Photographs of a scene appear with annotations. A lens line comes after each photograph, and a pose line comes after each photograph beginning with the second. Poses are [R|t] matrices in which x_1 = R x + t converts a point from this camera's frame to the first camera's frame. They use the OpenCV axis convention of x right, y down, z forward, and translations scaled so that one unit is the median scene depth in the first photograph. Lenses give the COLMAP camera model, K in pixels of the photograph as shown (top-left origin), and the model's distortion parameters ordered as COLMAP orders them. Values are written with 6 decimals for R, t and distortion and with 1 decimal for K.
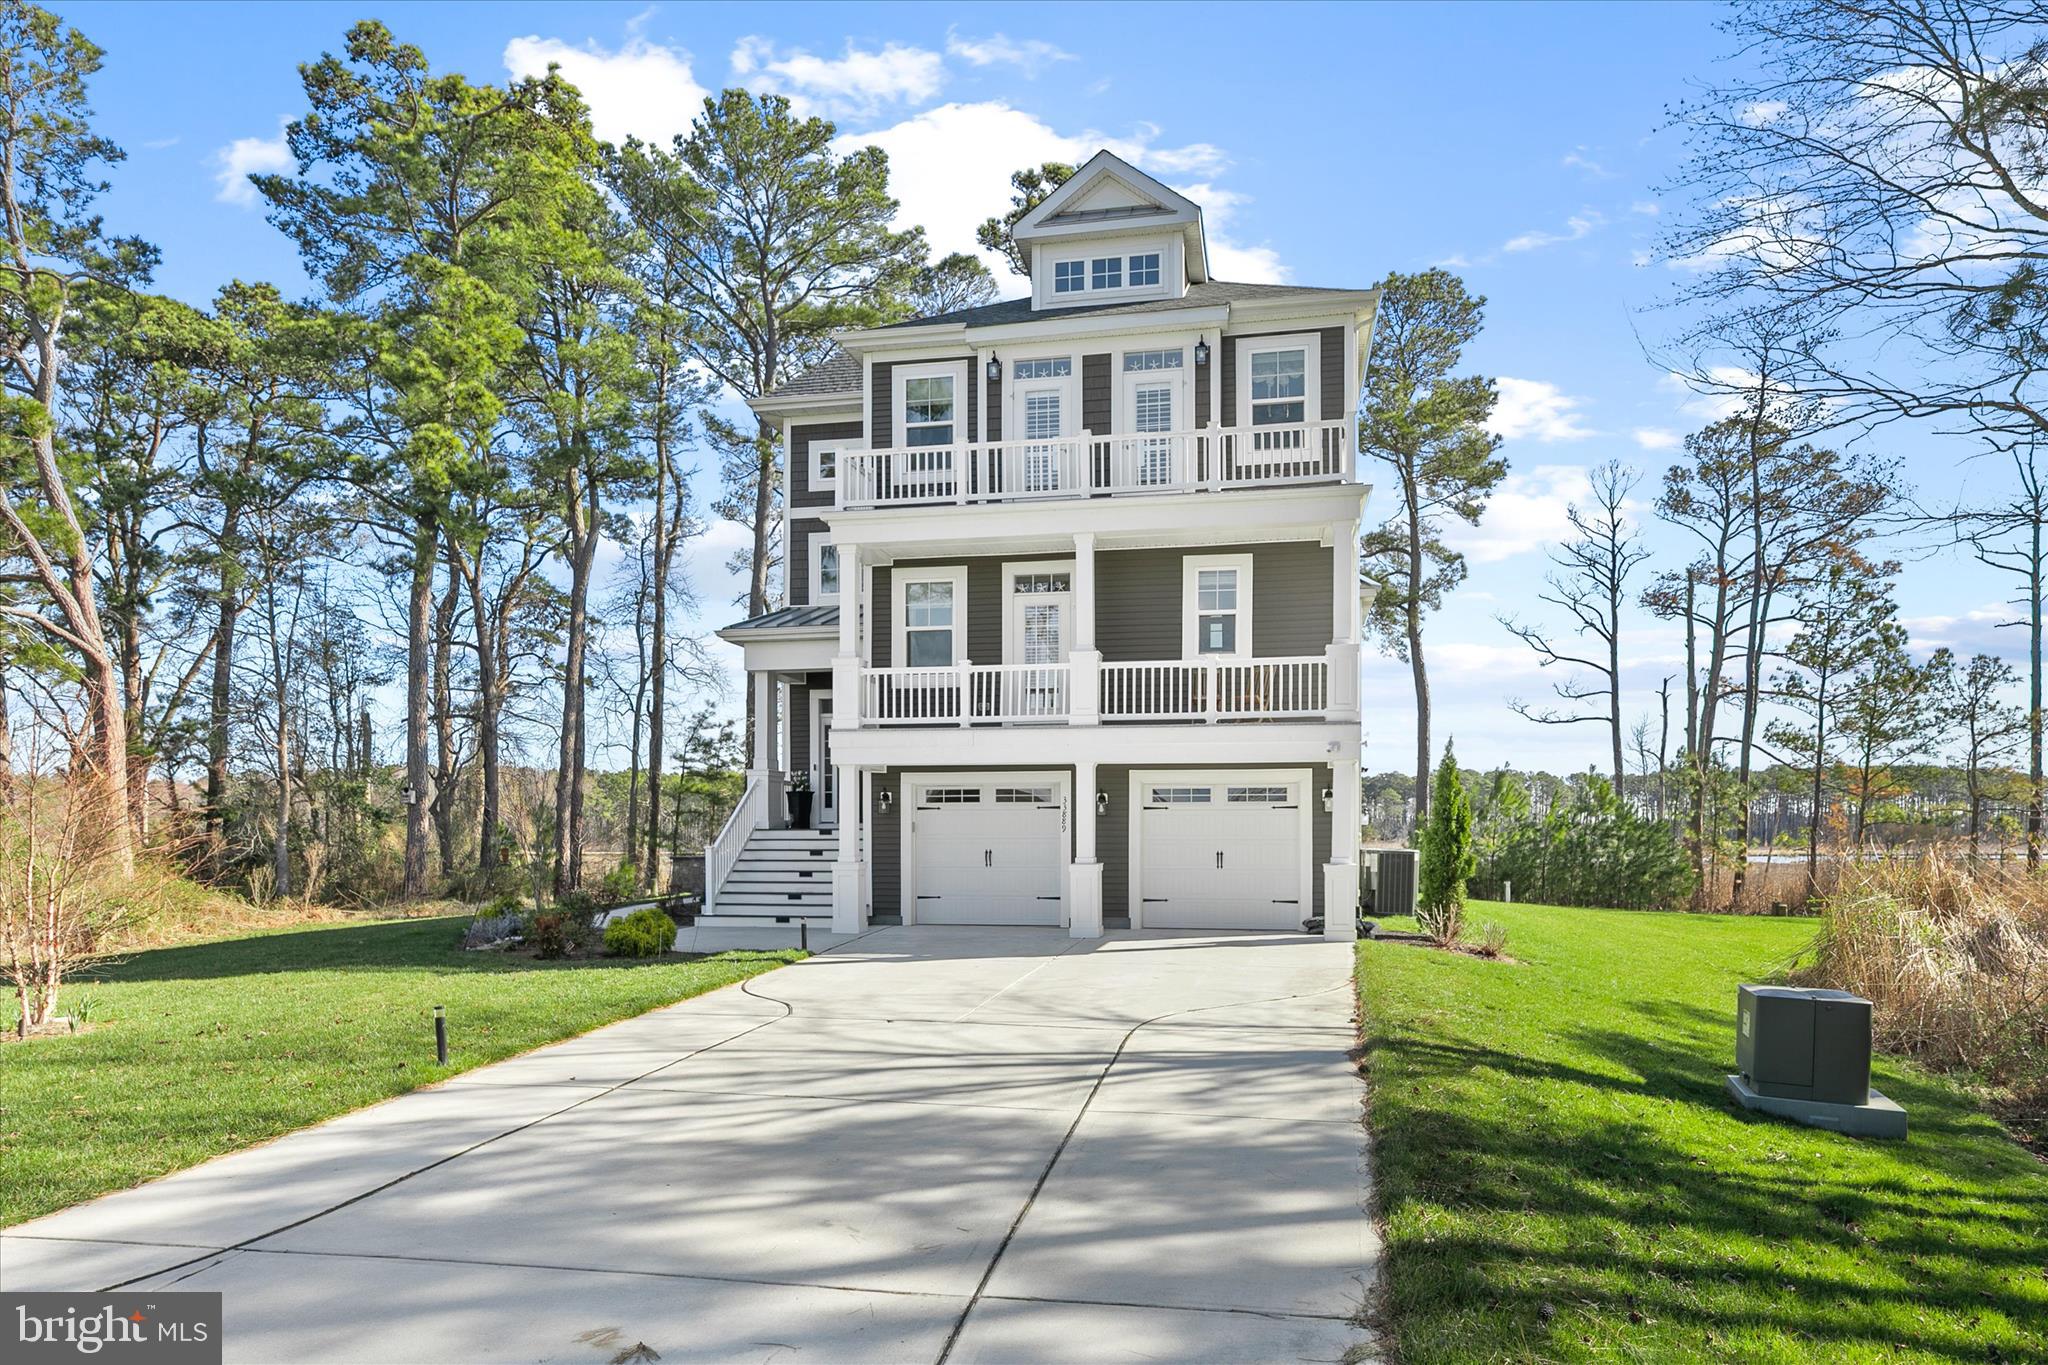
lens RADIAL K [[1585.0, 0, 1066.6], [0, 1585.0, 749.9], [0, 0, 1]] dist [-0.006421, -0.001626]
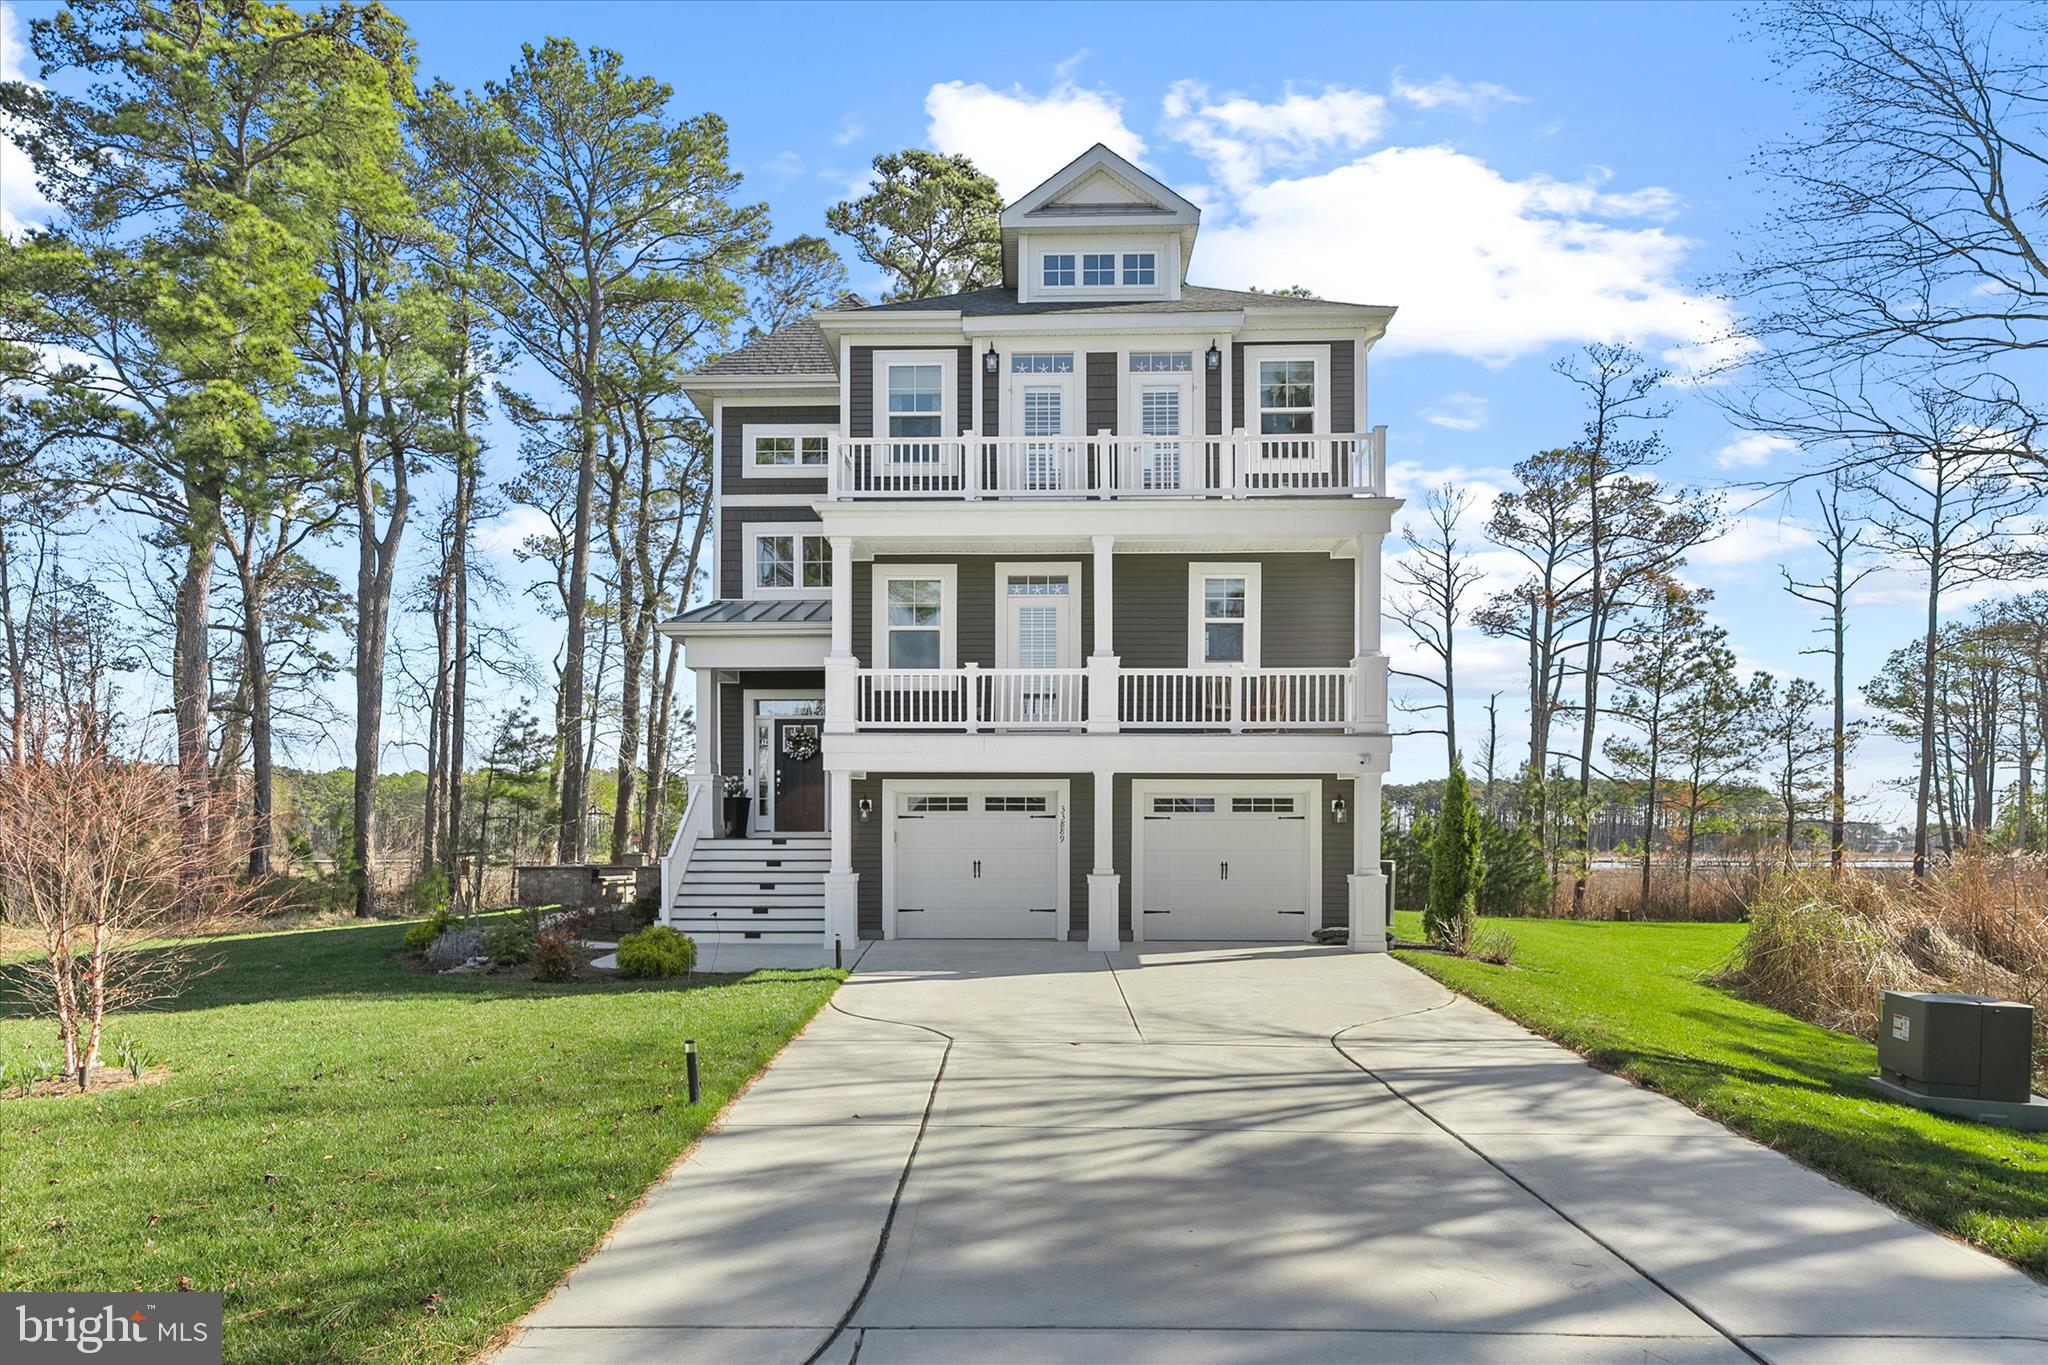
lens RADIAL K [[1605.0, 0, 1028.8], [0, 1605.0, 759.1], [0, 0, 1]] dist [-0.009145, 0.019744]
pose [[0.979073, 0.012085, 0.203149, -0.211483], [-0.012692, 0.999918, 0.001684, -0.000498], [-0.203112, -0.004227, 0.979146, 0.039297]]
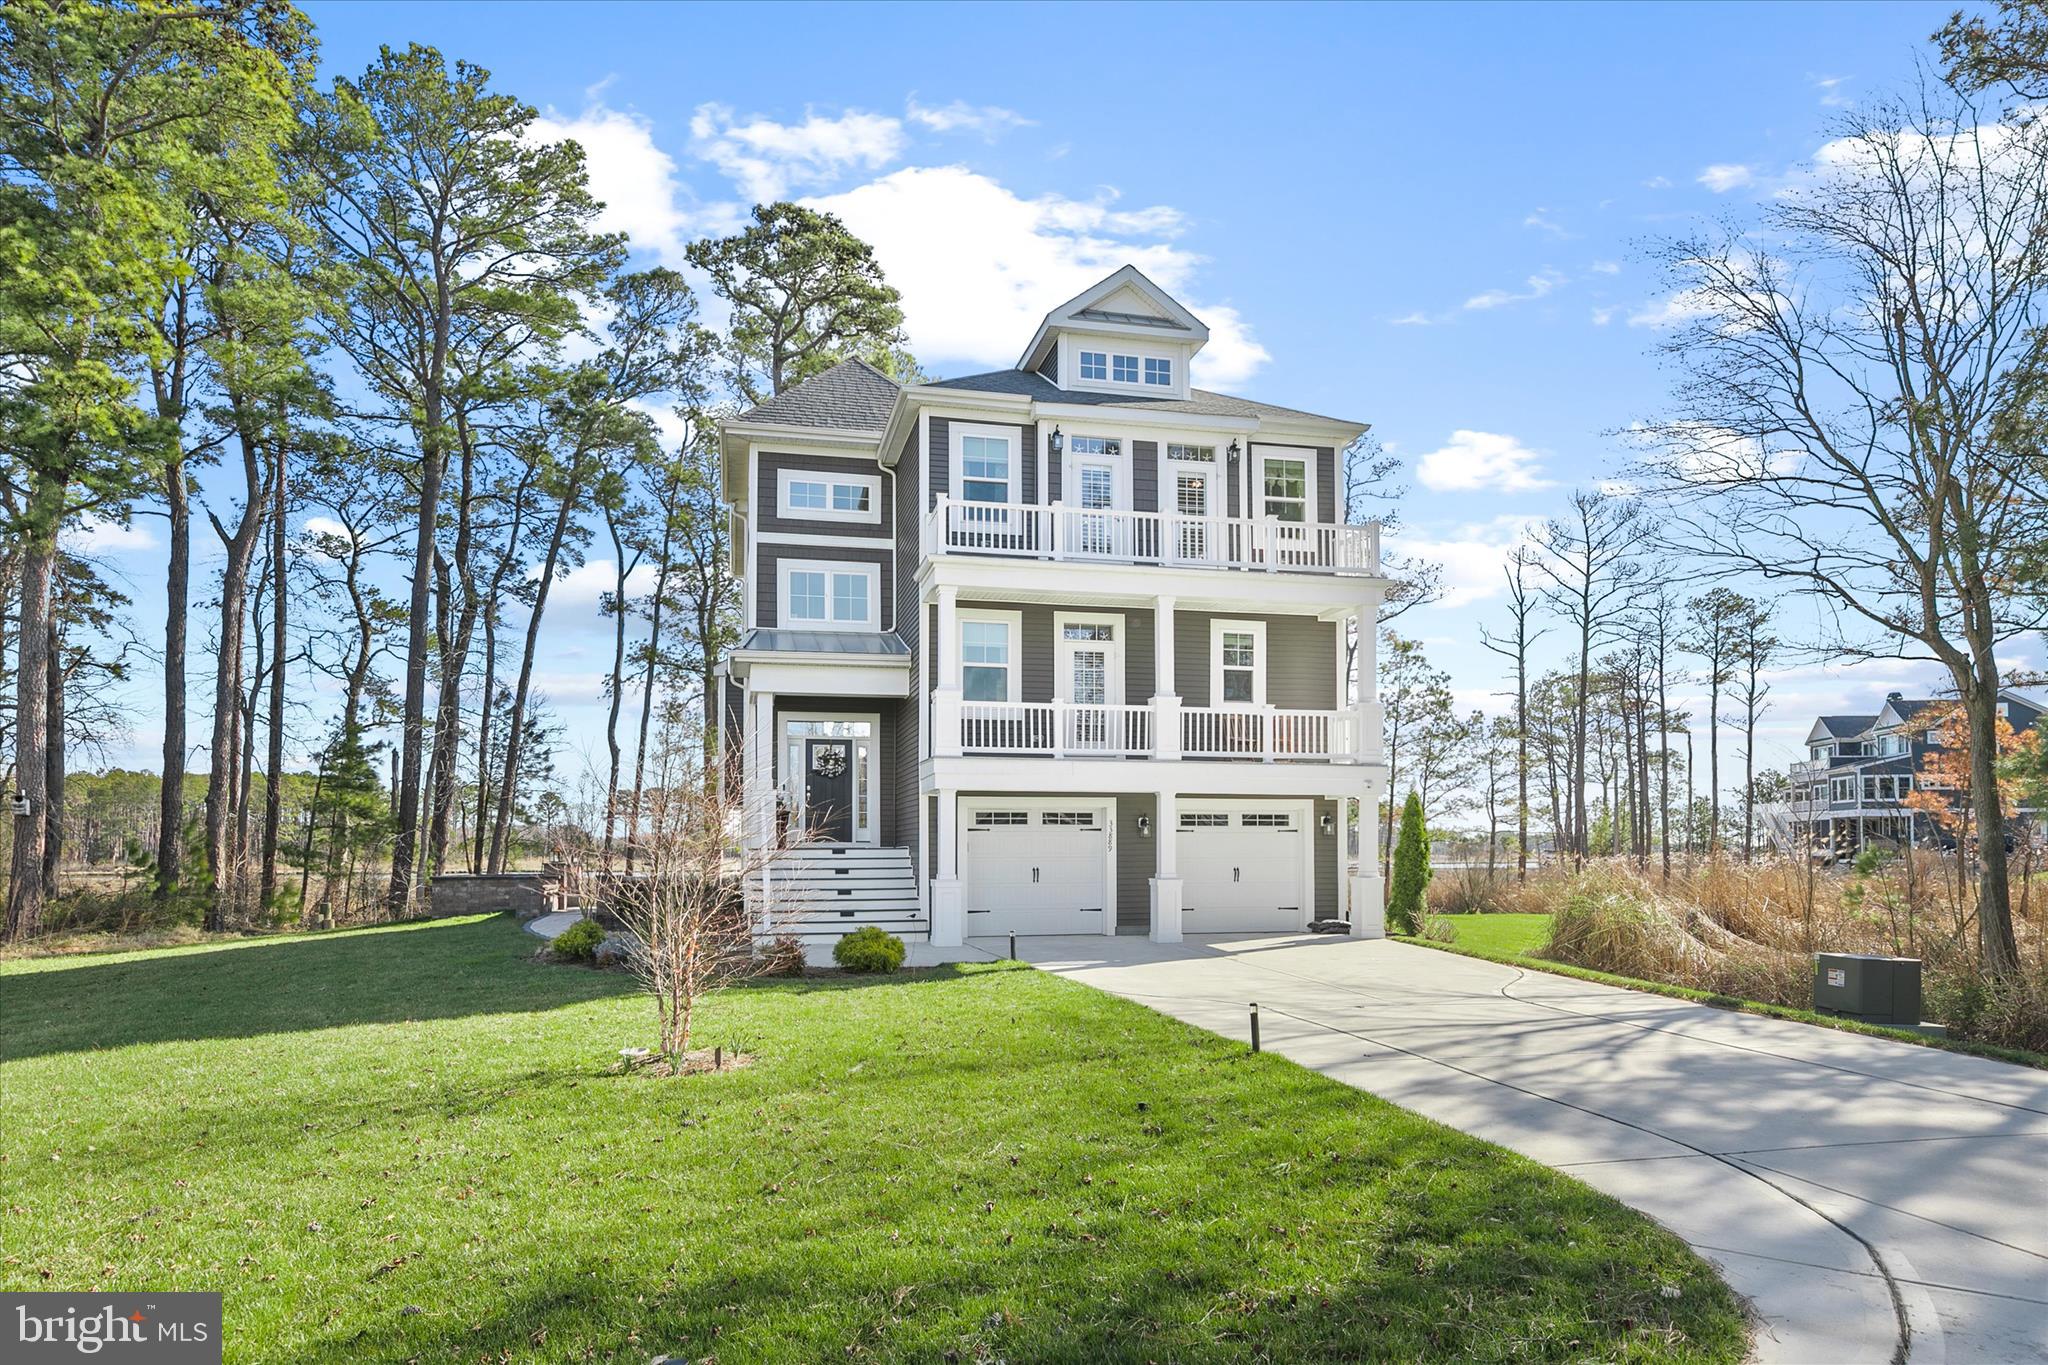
lens RADIAL K [[1624.2, 0, 1024.0], [0, 1624.2, 682.5], [0, 0, 1]] dist [0.007827, 0.002362]
pose [[0.859459, 0.050465, 0.508707, -0.626013], [-0.026798, 0.998195, -0.053748, -0.004803], [-0.510501, 0.032562, 0.859260, 0.020528]]
